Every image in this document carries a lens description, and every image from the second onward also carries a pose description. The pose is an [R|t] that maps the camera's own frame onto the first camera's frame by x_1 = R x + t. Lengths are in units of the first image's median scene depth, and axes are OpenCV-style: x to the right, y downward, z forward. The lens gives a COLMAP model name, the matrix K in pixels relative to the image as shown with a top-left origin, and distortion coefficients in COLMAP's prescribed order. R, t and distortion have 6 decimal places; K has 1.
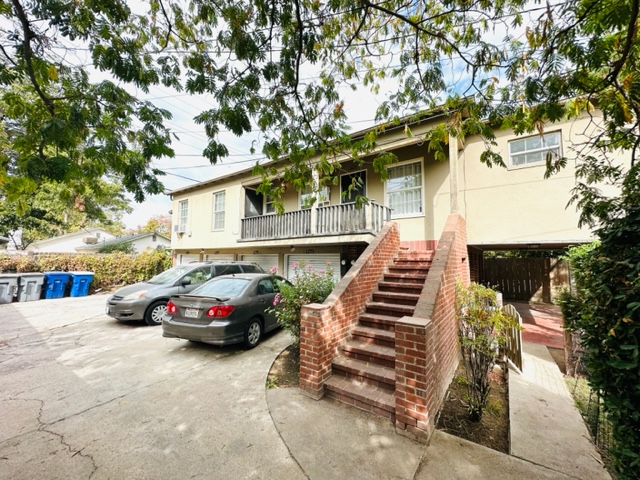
lens RADIAL K [[256.0, 0, 320.0], [0, 256.0, 240.0], [0, 0, 1]] dist [-0.000306, 0.000130]
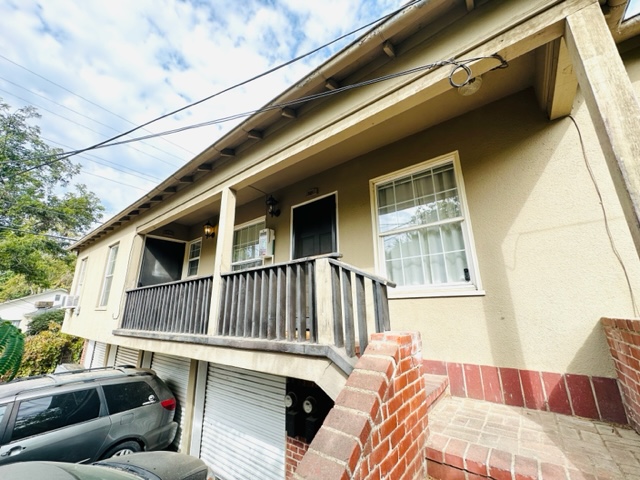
lens RADIAL K [[256.0, 0, 320.0], [0, 256.0, 240.0], [0, 0, 1]] dist [-0.000306, 0.000130]
pose [[0.999001, -0.030249, -0.032879, 0.154463], [0.023737, 0.982831, -0.182976, -0.088563], [0.037850, 0.182012, 0.982567, 0.500683]]
